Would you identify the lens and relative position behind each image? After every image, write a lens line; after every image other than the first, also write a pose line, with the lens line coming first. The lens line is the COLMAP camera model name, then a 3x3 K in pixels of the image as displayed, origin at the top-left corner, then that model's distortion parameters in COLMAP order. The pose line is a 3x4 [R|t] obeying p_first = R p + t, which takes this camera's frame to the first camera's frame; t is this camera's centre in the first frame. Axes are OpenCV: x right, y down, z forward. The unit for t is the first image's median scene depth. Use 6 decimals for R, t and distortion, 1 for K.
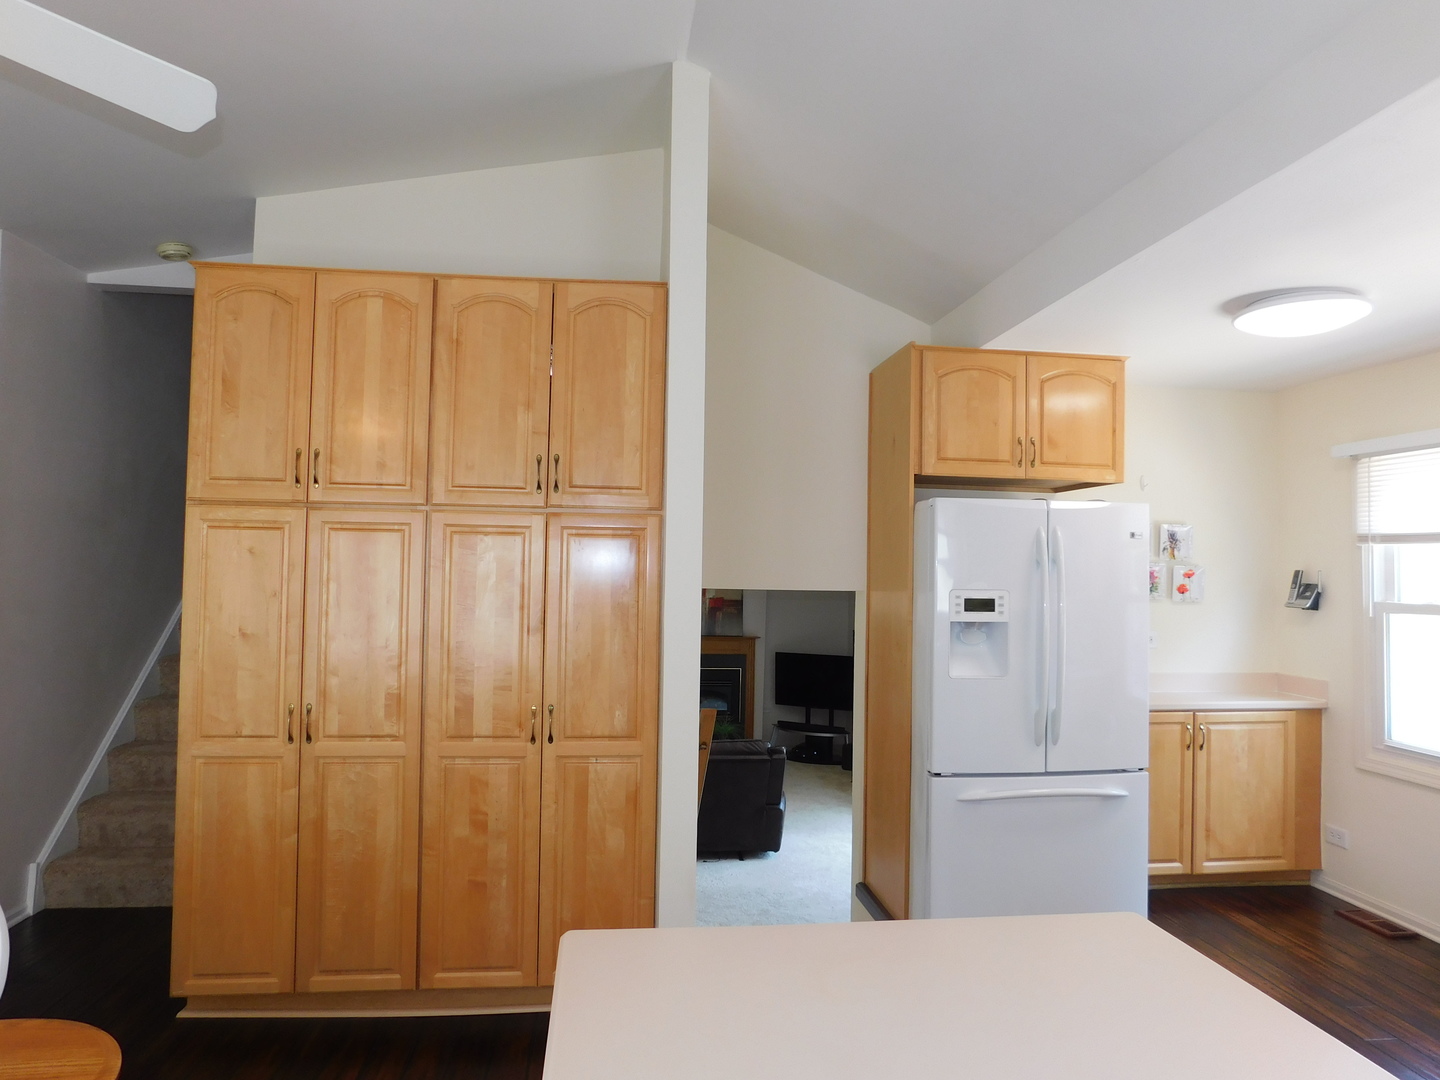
lens RADIAL K [[949.6, 0, 725.0], [0, 949.6, 533.8], [0, 0, 1]] dist [-0.067841, 0.051851]
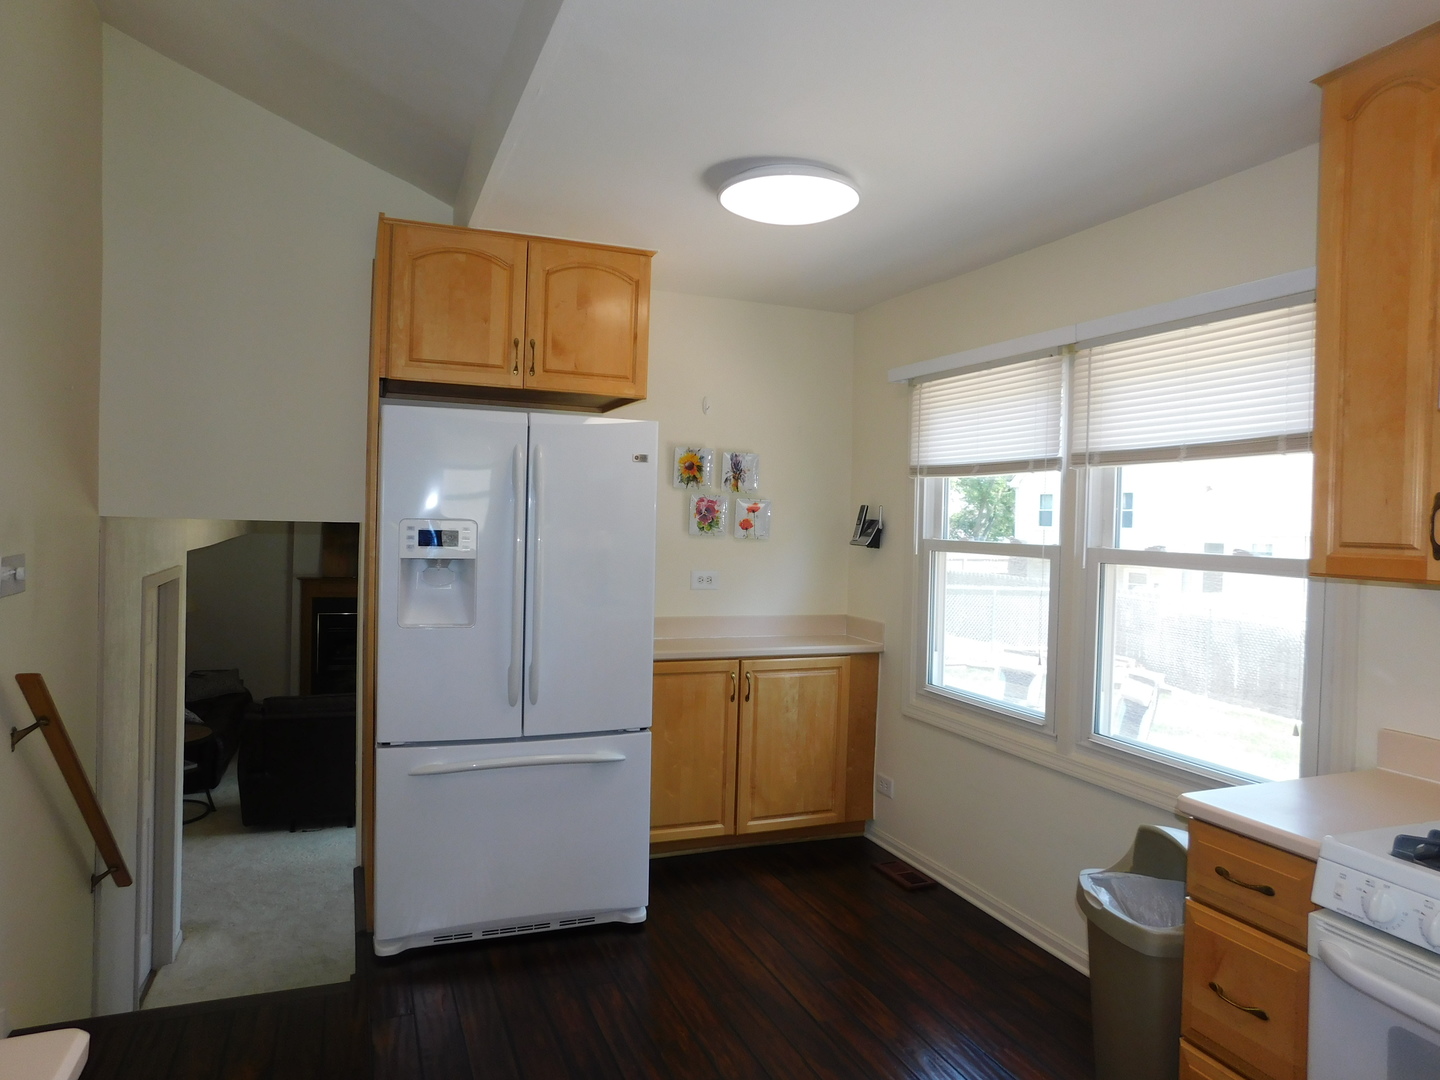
lens RADIAL K [[949.6, 0, 725.0], [0, 949.6, 533.8], [0, 0, 1]] dist [-0.067841, 0.051851]
pose [[0.967944, 0.004945, 0.251118, 0.296694], [-0.020100, 0.998125, 0.057821, 0.018936], [-0.250361, -0.061015, 0.966228, 0.144317]]
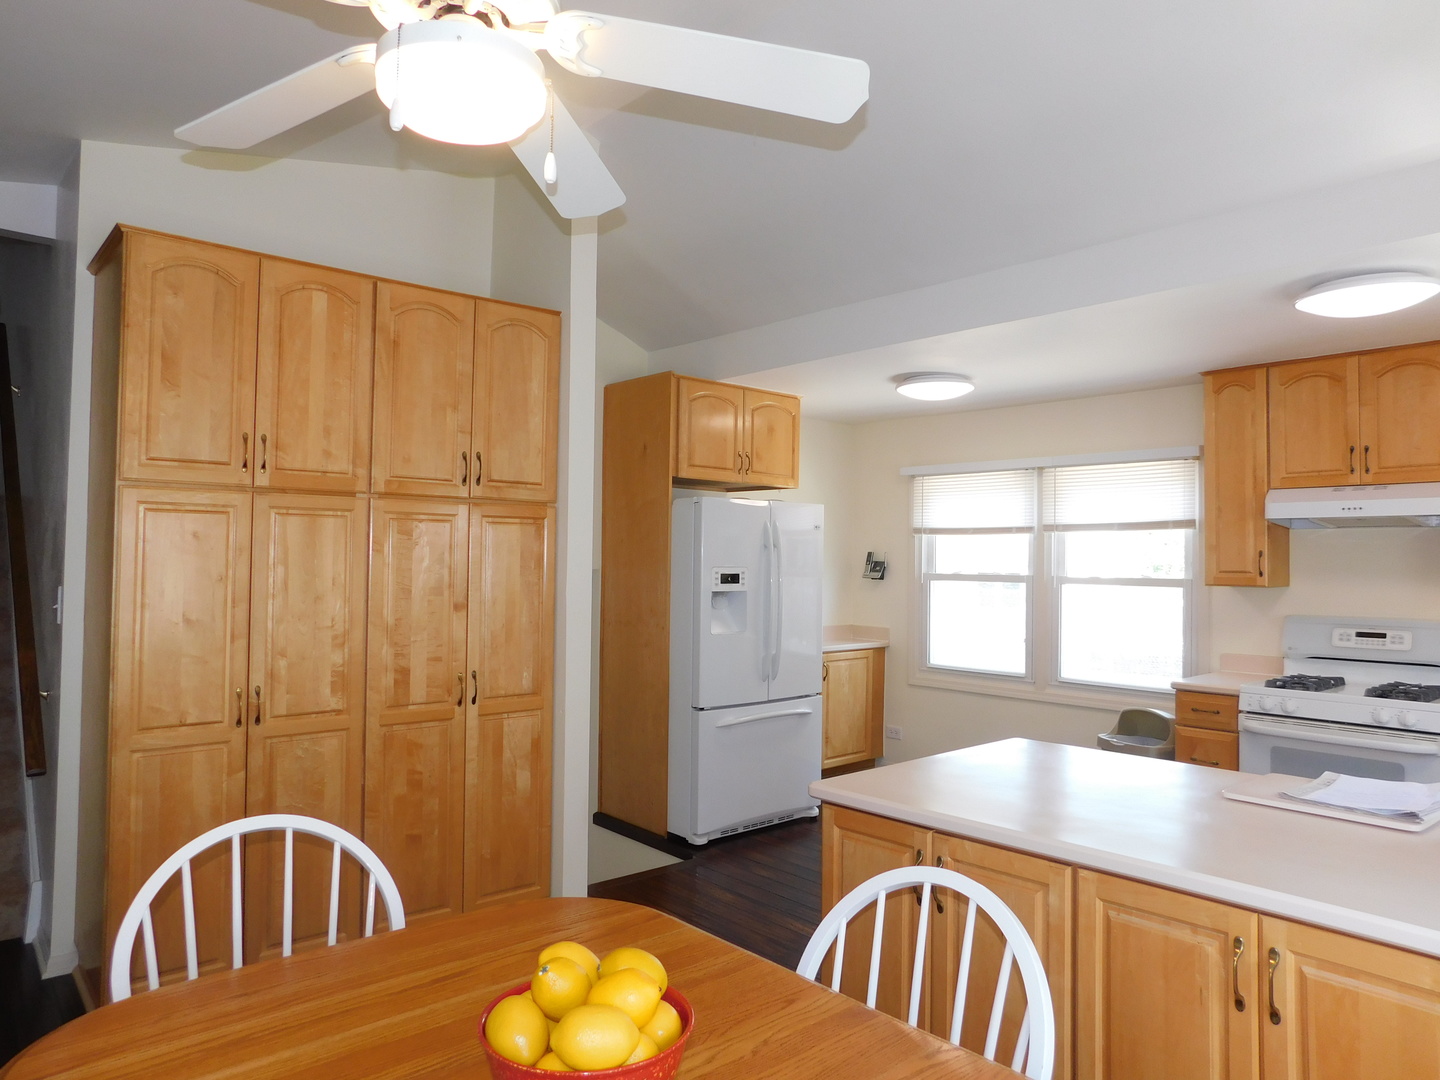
lens RADIAL K [[949.6, 0, 725.0], [0, 949.6, 533.8], [0, 0, 1]] dist [-0.067841, 0.051851]
pose [[0.825993, 0.008638, 0.563614, -0.474909], [-0.020651, 0.999675, 0.014945, -0.007033], [-0.563302, -0.023984, 0.825903, -0.091589]]
